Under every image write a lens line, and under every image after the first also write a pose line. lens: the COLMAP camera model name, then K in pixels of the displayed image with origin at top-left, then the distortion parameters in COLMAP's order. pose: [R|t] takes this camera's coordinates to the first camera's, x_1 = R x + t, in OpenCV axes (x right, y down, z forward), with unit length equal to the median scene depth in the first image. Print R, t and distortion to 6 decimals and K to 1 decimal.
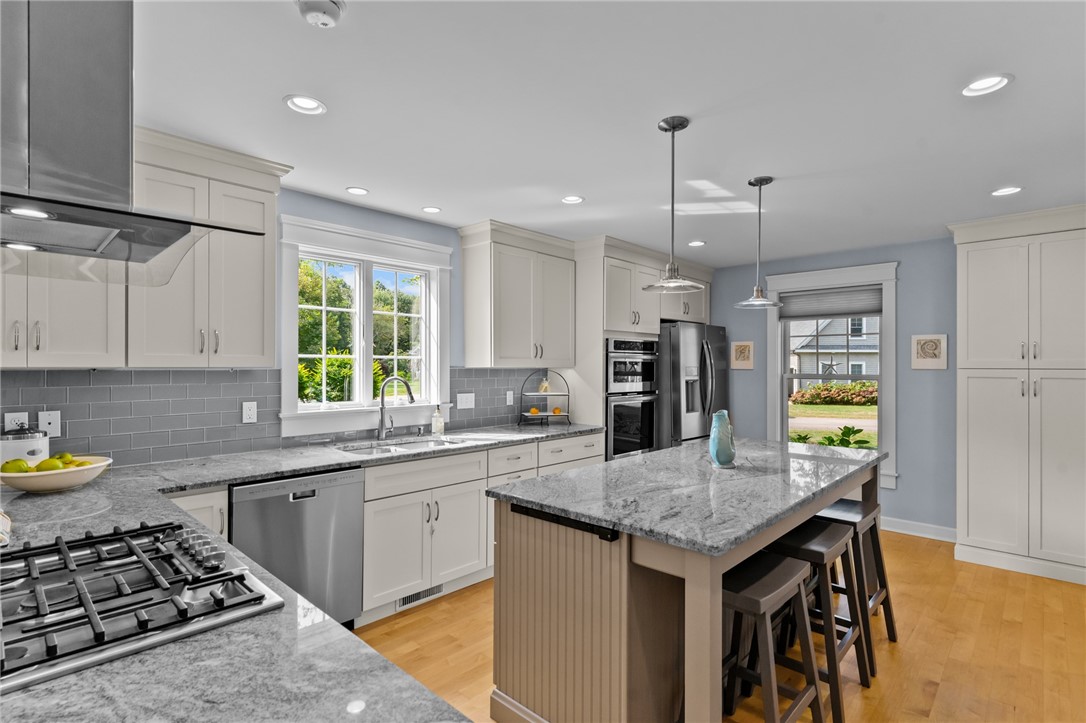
lens RADIAL K [[525.8, 0, 543.0], [0, 525.8, 361.5], [0, 0, 1]] dist [-0.000427, -0.000144]
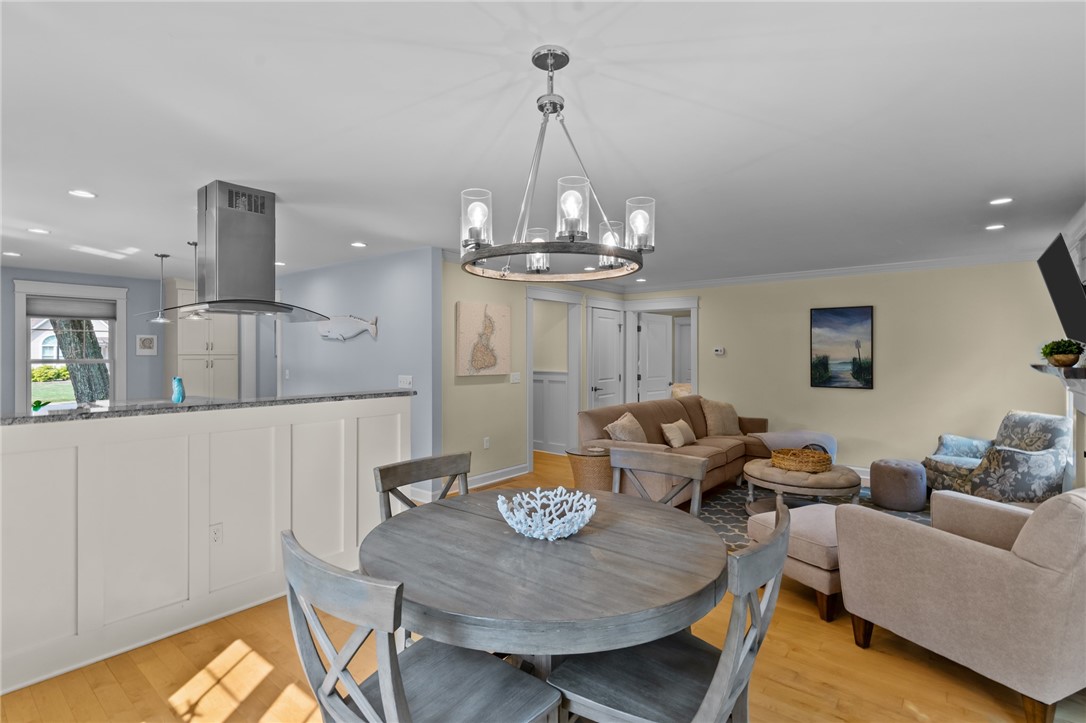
lens RADIAL K [[521.7, 0, 540.7], [0, 521.7, 348.6], [0, 0, 1]] dist [0.003323, 0.000241]
pose [[-0.078162, 0.004521, 0.996930, -1.133703], [-0.007999, 0.999955, -0.005162, -0.009371], [-0.996909, -0.008378, -0.078122, -0.147006]]
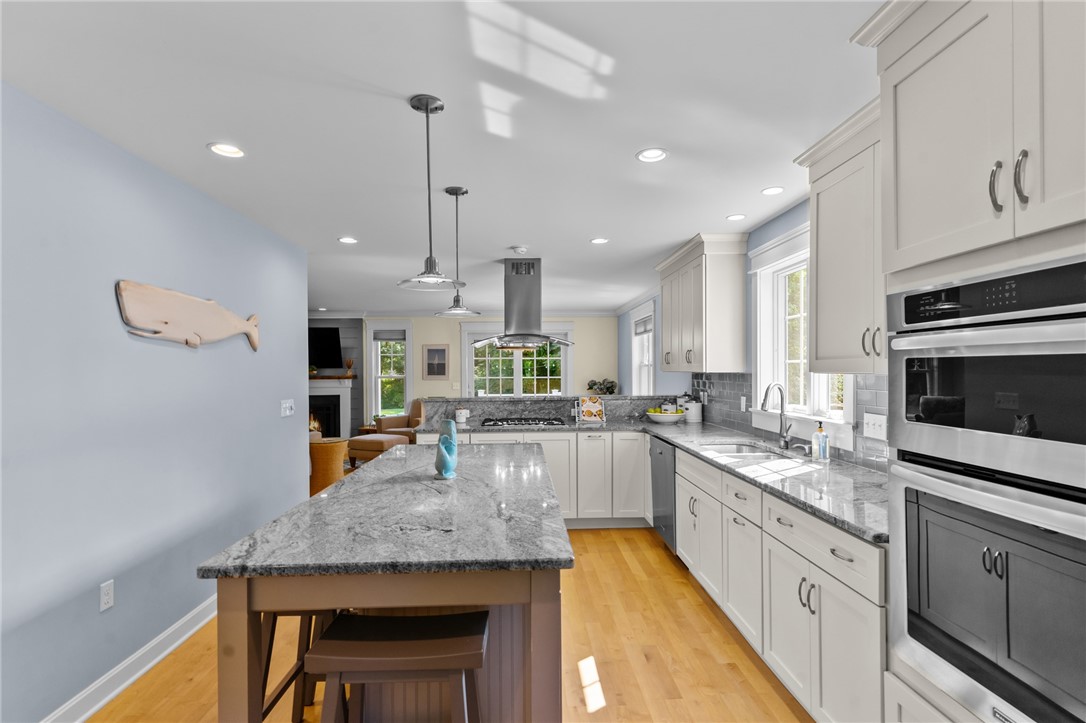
lens RADIAL K [[515.9, 0, 540.9], [0, 515.9, 368.6], [0, 0, 1]] dist [0.000928, -0.000050]
pose [[-0.694421, 0.002047, -0.719566, 0.582714], [0.010833, 0.999912, -0.007610, 0.006410], [0.719488, -0.013080, -0.694382, 1.149287]]
